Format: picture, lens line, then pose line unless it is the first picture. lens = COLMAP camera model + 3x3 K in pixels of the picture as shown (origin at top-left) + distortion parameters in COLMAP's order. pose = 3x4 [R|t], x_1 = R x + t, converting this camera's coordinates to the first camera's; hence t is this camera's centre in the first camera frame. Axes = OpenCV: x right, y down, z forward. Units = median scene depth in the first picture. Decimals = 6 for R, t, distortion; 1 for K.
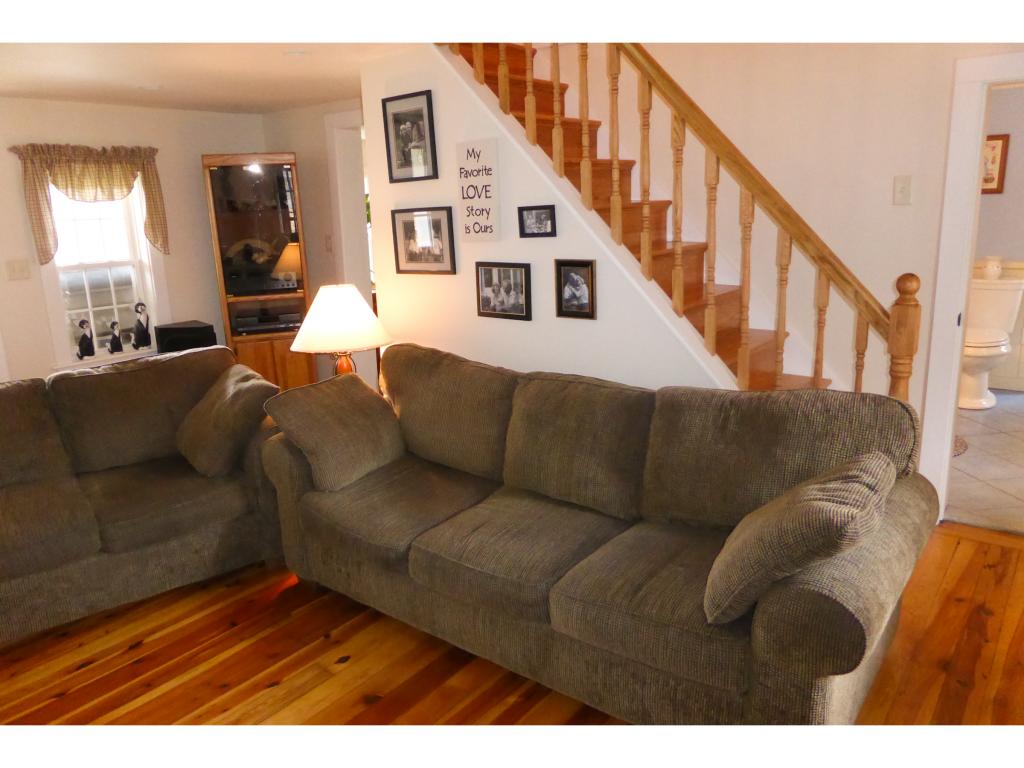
lens RADIAL K [[759.5, 0, 510.0], [0, 759.5, 388.6], [0, 0, 1]] dist [-0.020332, 0.004104]
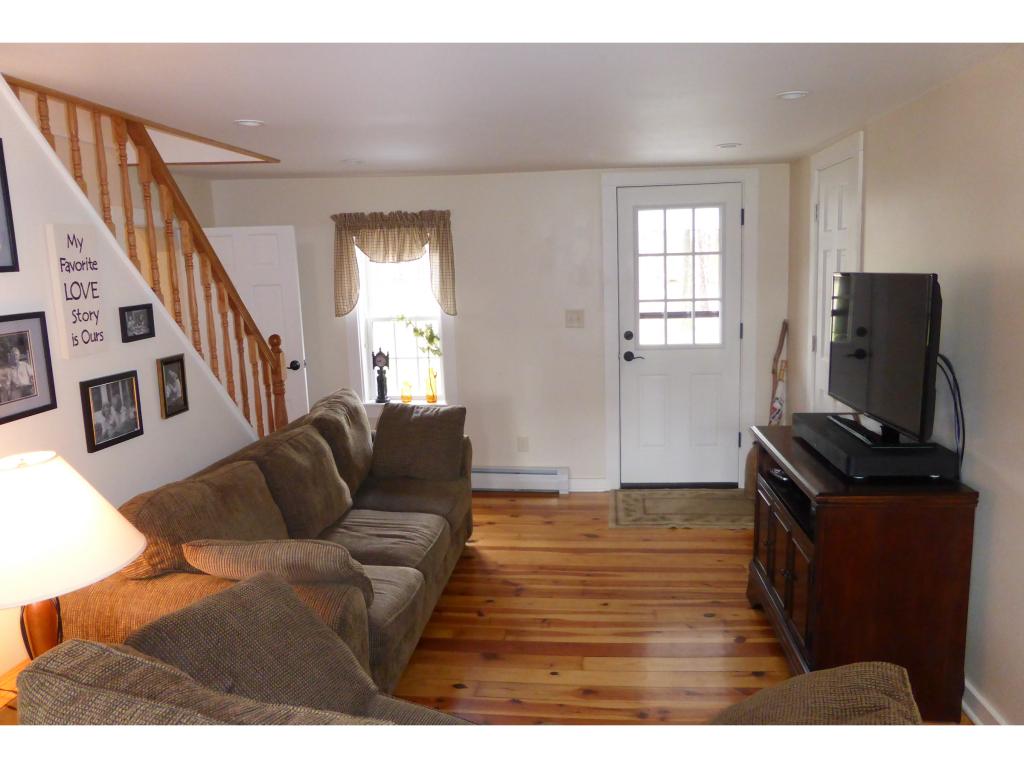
lens RADIAL K [[759.5, 0, 510.7], [0, 759.5, 382.6], [0, 0, 1]] dist [-0.020332, 0.004104]
pose [[-0.537379, -0.082981, 0.839248, -0.922781], [0.241537, 0.938315, 0.247435, -0.256799], [-0.808012, 0.335676, -0.484188, 1.053023]]
